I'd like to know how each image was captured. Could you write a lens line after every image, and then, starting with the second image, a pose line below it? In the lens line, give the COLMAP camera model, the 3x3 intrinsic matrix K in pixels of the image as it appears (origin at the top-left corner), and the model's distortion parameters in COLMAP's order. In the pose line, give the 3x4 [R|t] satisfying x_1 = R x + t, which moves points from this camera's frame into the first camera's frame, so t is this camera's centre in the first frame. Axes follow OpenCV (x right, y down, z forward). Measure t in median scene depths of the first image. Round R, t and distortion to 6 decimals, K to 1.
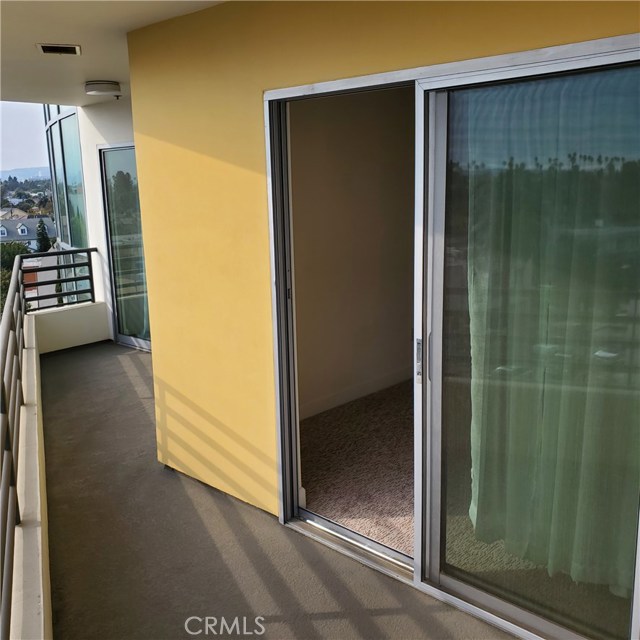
lens RADIAL K [[663.8, 0, 320.0], [0, 663.8, 320.0], [0, 0, 1]] dist [0.234505, -0.473309]
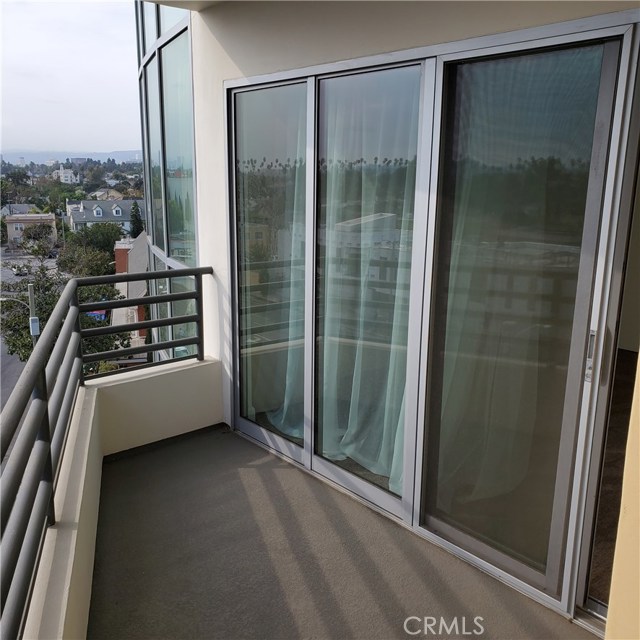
lens RADIAL K [[663.8, 0, 320.0], [0, 663.8, 320.0], [0, 0, 1]] dist [0.234505, -0.473309]
pose [[0.991898, 0.055291, -0.114376, -0.169810], [-0.053483, 0.998391, 0.018818, -0.076330], [0.115232, -0.012548, 0.993259, 0.444116]]
